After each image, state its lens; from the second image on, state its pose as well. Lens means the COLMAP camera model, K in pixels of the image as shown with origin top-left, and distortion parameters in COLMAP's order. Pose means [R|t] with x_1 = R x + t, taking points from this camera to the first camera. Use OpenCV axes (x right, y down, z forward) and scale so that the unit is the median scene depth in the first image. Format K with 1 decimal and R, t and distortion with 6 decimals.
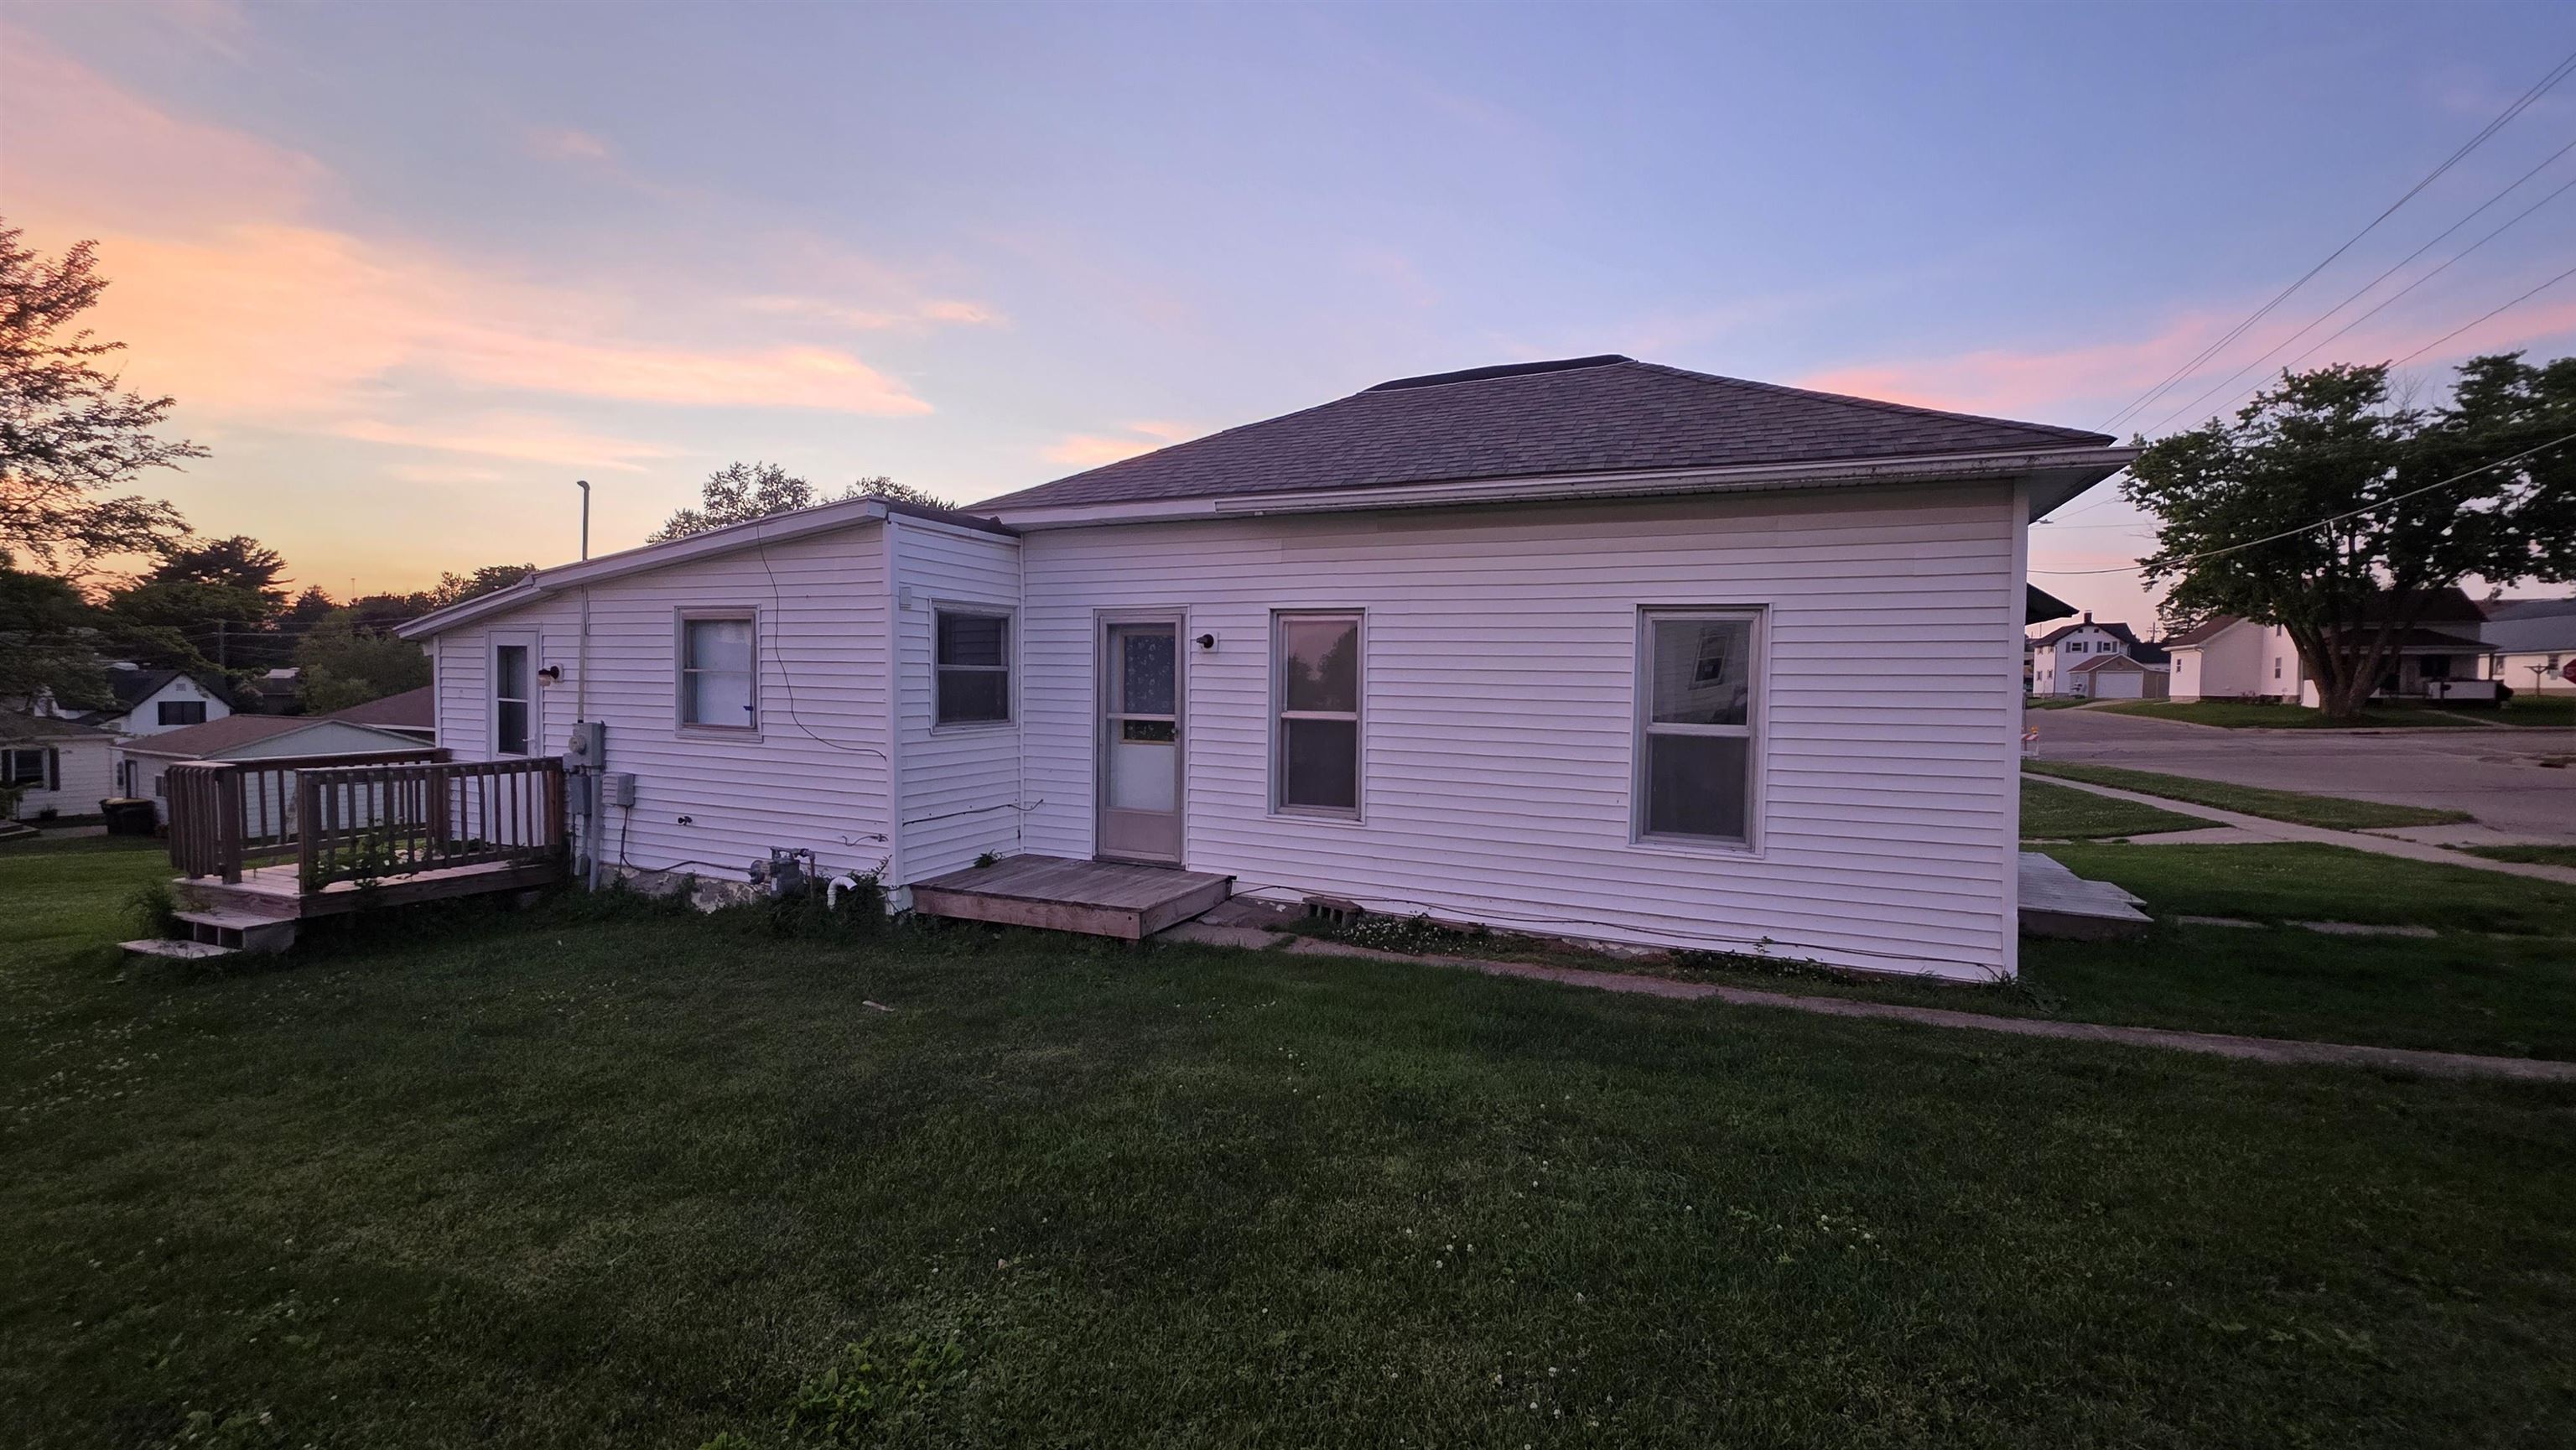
lens RADIAL K [[1024.3, 0, 1286.9], [0, 1024.3, 718.1], [0, 0, 1]] dist [0.004087, 0.000675]
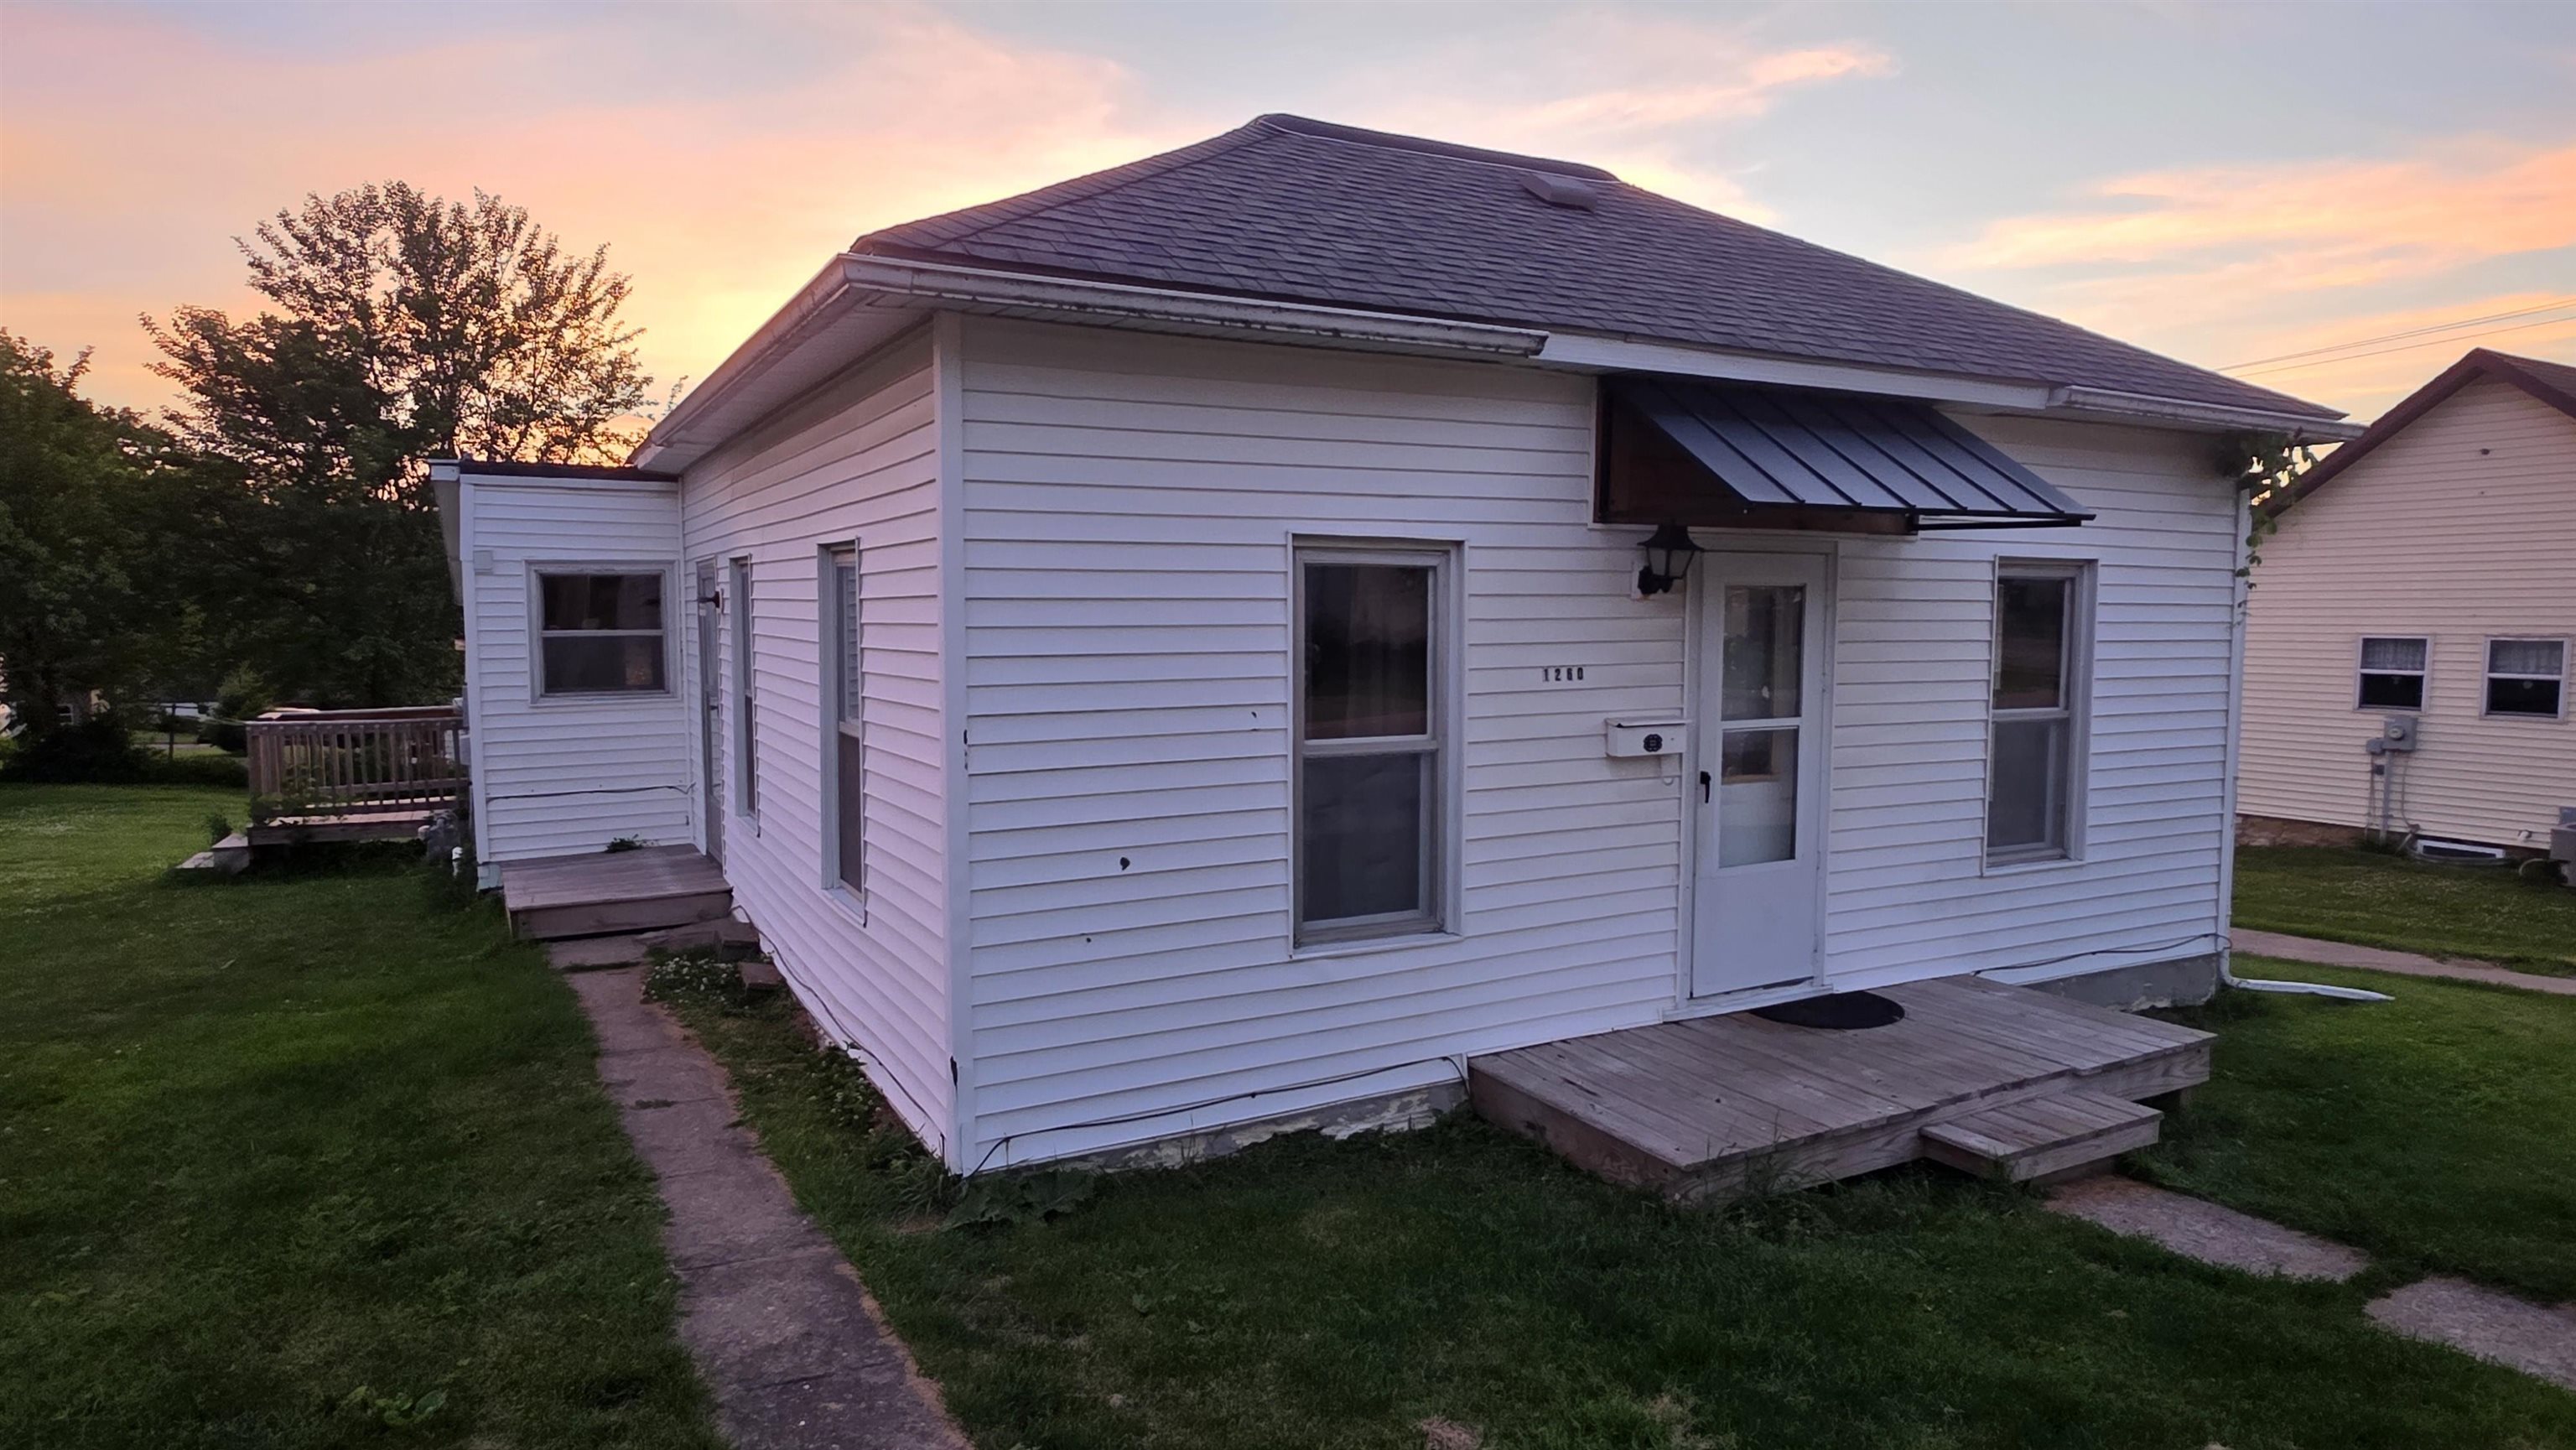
lens RADIAL K [[1513.6, 0, 1288.0], [0, 1513.6, 725.0], [0, 0, 1]] dist [0.000109, 0.000124]
pose [[0.794022, 0.035172, -0.606870, 0.701601], [-0.017202, 0.999225, 0.035405, -0.017993], [0.607645, -0.017673, 0.794012, 0.218484]]
